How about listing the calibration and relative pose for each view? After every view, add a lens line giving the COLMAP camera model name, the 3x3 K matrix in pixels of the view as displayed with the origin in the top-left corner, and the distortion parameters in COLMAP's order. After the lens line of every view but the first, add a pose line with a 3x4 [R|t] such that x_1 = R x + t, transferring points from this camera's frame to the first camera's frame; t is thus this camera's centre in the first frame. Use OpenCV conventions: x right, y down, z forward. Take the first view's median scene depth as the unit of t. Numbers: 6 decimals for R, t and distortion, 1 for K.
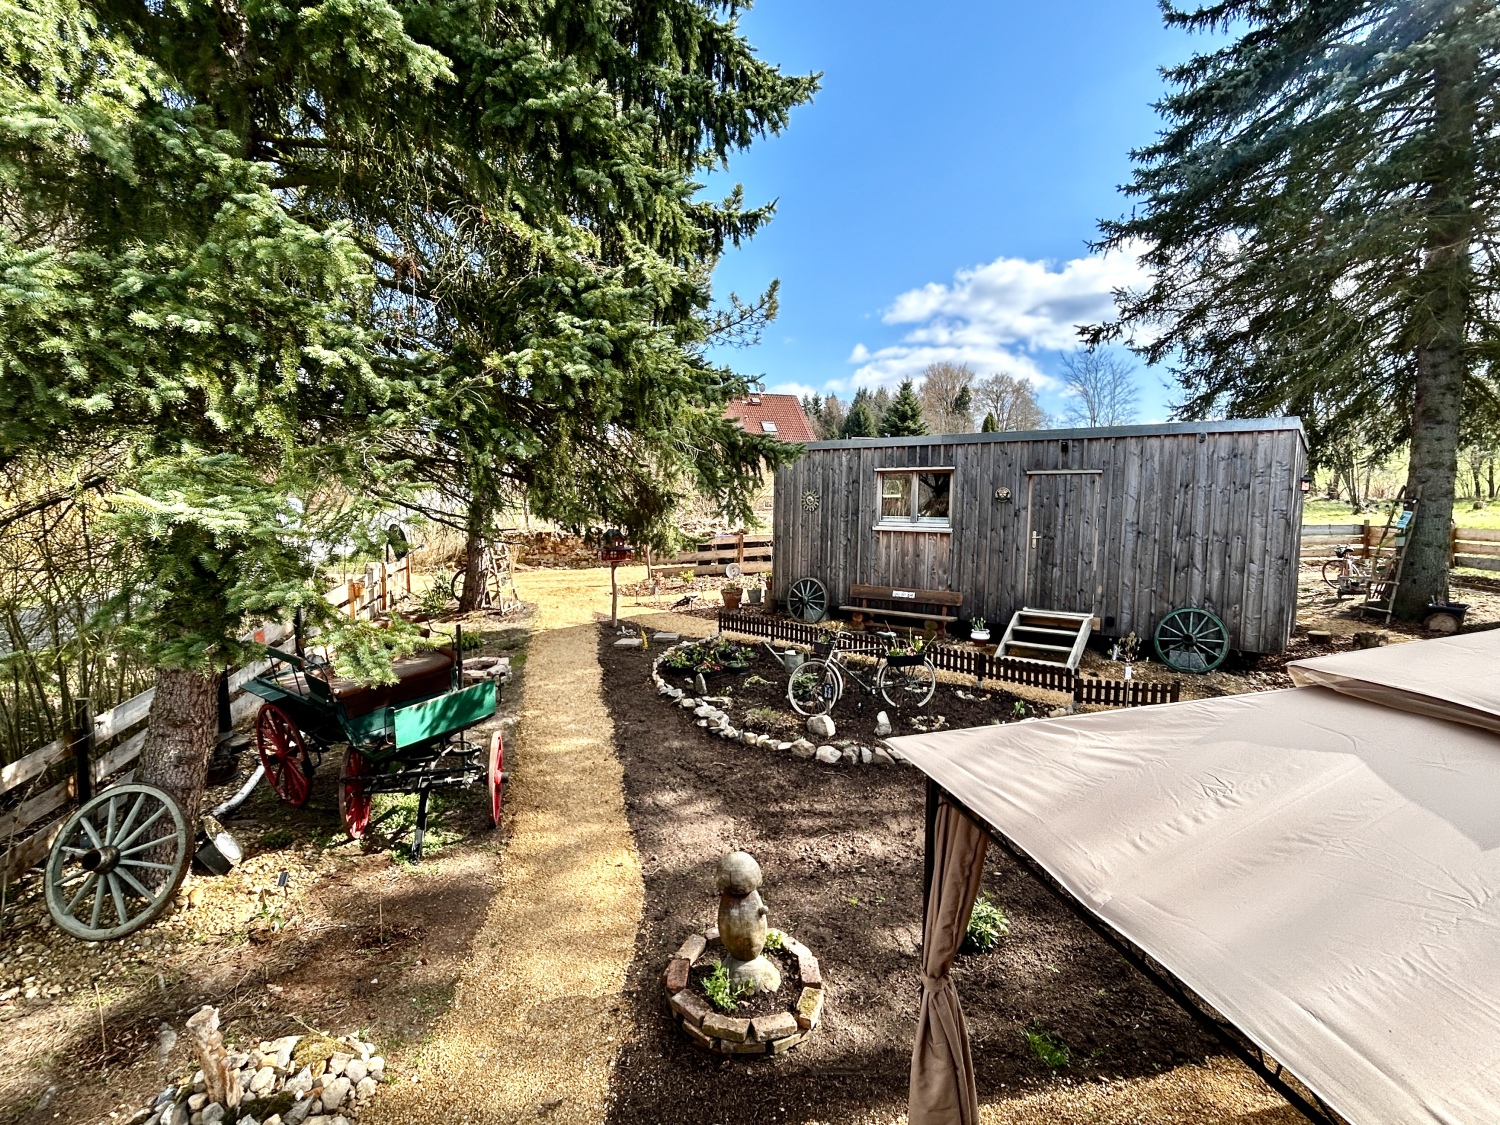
lens RADIAL K [[747.0, 0, 750.0], [0, 747.0, 562.5], [0, 0, 1]] dist [0.004277, 0.000463]
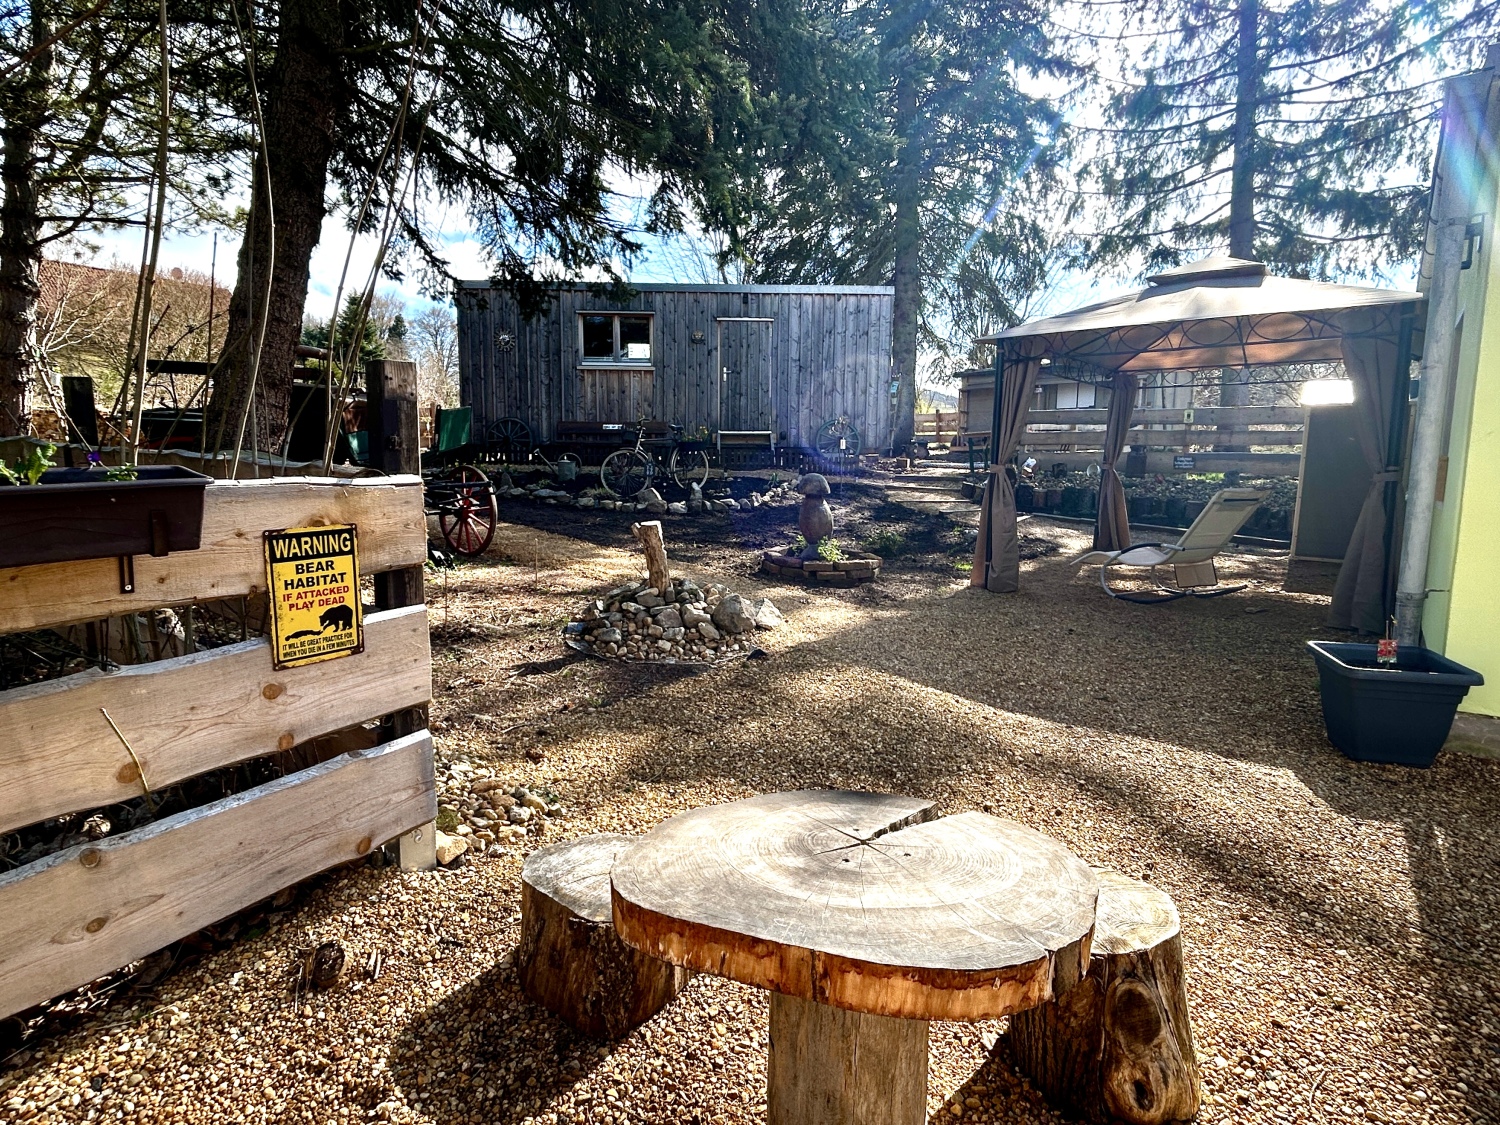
lens RADIAL K [[792.9, 0, 737.3], [0, 792.9, 566.2], [0, 0, 1]] dist [0.012653, -0.000383]
pose [[0.774467, -0.085861, 0.626760, -0.427878], [0.047724, 0.995853, 0.077454, 0.173827], [-0.630811, -0.030074, 0.775353, -0.040336]]
